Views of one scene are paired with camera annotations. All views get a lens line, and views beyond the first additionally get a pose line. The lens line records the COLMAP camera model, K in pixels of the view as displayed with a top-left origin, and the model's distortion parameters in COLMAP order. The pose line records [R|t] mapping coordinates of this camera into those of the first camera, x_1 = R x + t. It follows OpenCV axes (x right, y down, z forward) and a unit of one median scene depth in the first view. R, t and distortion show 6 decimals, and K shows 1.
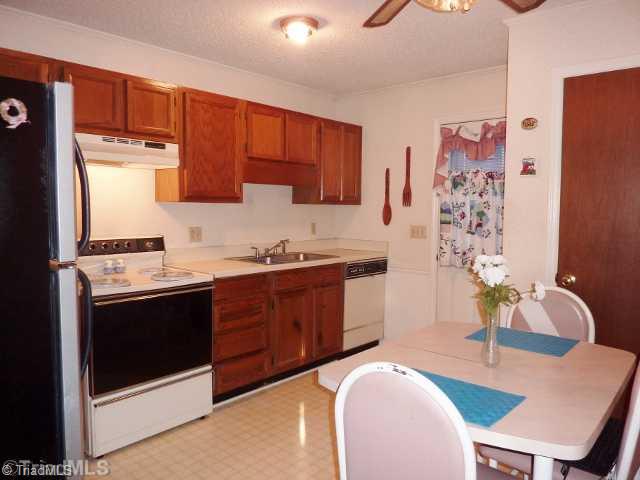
lens RADIAL K [[479.7, 0, 320.4], [0, 479.7, 237.8], [0, 0, 1]] dist [-0.012236, -0.005197]
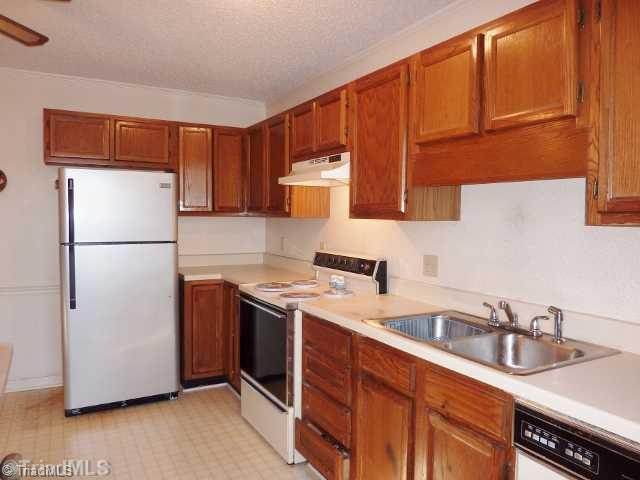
lens RADIAL K [[479.7, 0, 320.2], [0, 479.7, 241.9], [0, 0, 1]] dist [-0.012236, -0.005197]
pose [[-0.336877, 0.027464, -0.941148, 0.492280], [-0.083762, 0.994737, 0.059010, -0.075357], [0.937815, 0.098712, -0.332804, 1.165039]]
